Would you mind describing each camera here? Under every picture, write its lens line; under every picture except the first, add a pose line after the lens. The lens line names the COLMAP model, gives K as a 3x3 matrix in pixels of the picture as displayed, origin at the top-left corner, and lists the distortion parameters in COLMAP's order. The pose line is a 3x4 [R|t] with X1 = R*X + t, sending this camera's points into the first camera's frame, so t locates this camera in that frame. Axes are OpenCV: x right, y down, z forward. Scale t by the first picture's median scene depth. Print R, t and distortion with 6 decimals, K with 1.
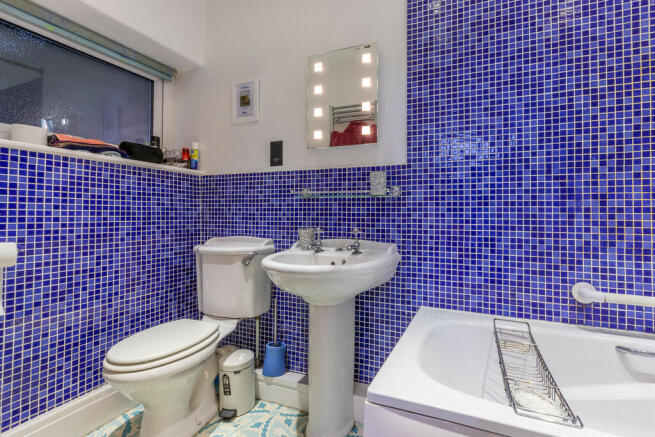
lens RADIAL K [[301.4, 0, 329.3], [0, 301.4, 217.7], [0, 0, 1]] dist [0.002219, 0.000565]
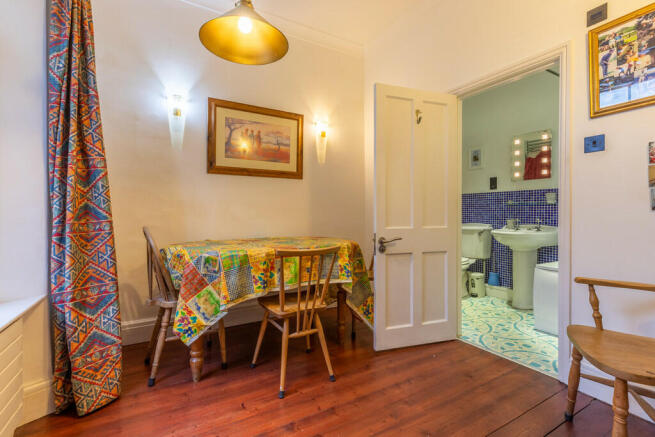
lens RADIAL K [[301.4, 0, 329.6], [0, 301.4, 213.5], [0, 0, 1]] dist [0.002219, 0.000565]
pose [[0.831695, -0.003194, -0.555223, 0.042871], [-0.001323, 0.999969, -0.007734, 0.013651], [0.555231, 0.007167, 0.831665, -1.474846]]
